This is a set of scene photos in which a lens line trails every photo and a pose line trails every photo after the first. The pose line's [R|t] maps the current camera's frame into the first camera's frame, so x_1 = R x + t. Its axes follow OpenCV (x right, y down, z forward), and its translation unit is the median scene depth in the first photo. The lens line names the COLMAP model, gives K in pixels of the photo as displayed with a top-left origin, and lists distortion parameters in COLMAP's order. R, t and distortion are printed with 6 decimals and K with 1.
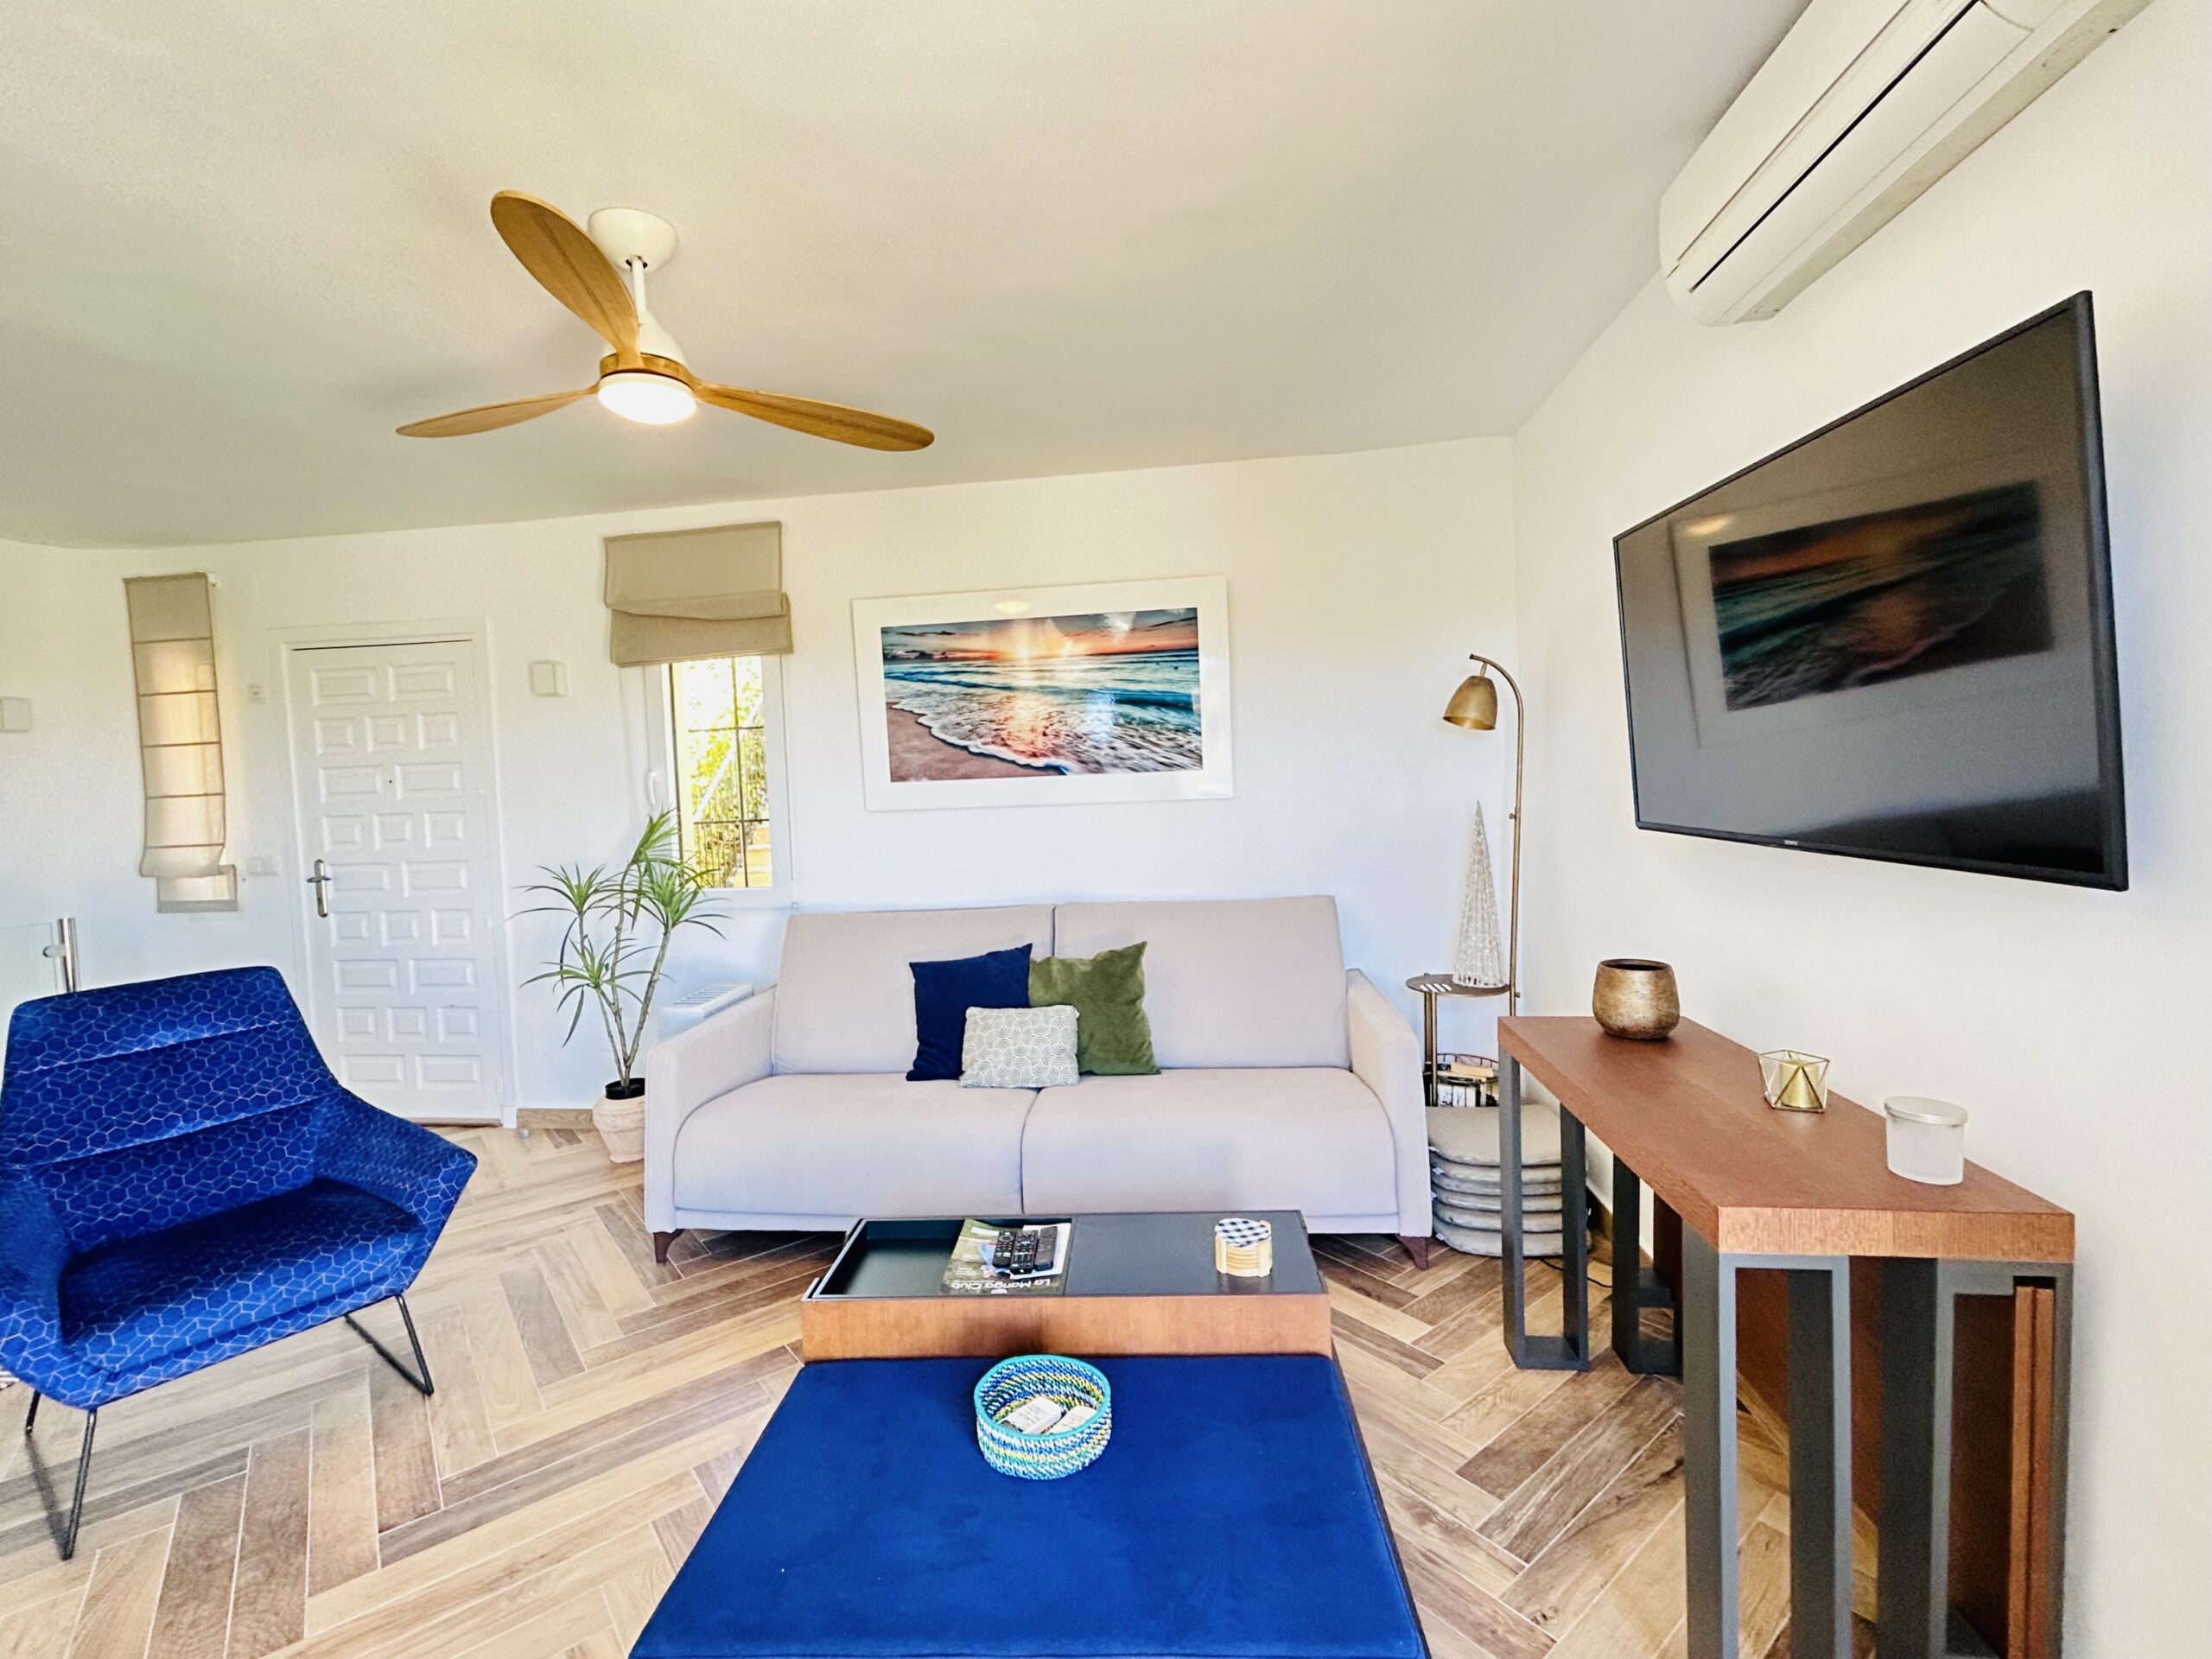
lens RADIAL K [[969.5, 0, 1106.0], [0, 969.5, 829.5], [0, 0, 1]] dist [-0.001373, -0.000481]
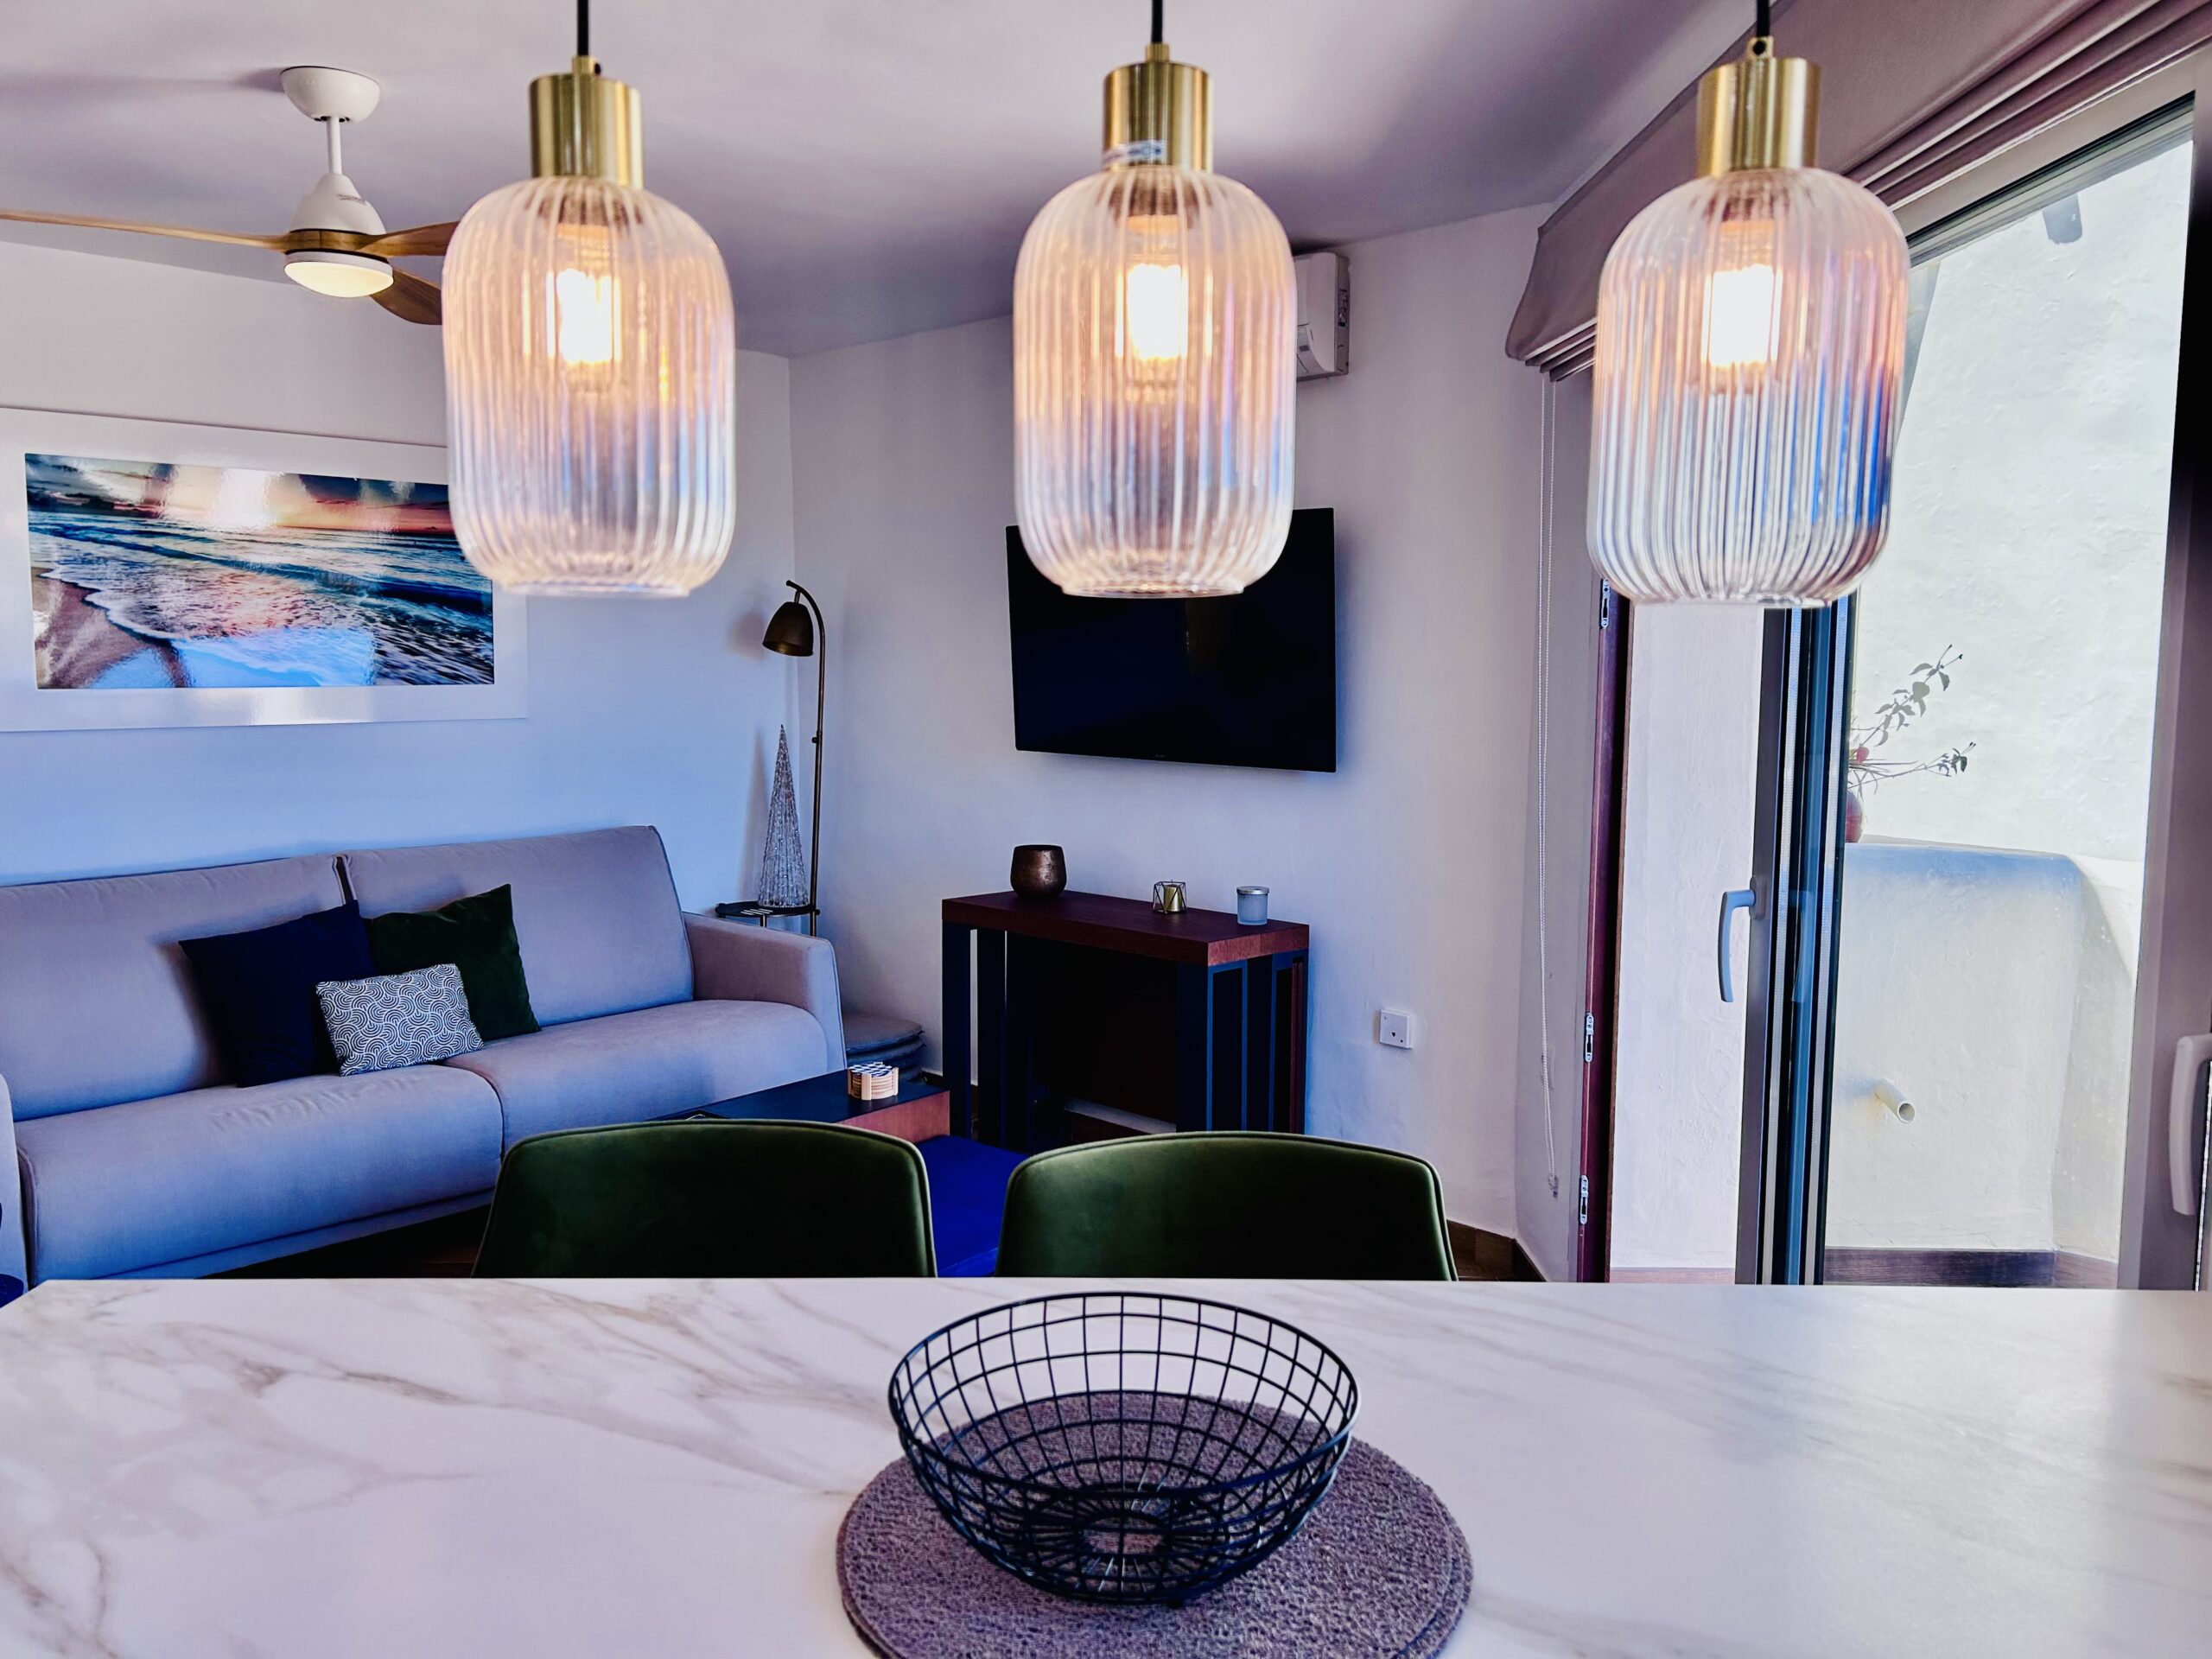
lens RADIAL K [[1669.3, 0, 1106.0], [0, 1669.3, 829.5], [0, 0, 1]] dist [-0.000873, -0.003537]
pose [[0.601315, -0.042958, 0.797857, -0.735268], [0.010127, 0.998883, 0.046149, 0.002603], [-0.798948, -0.019670, 0.601078, -0.288350]]
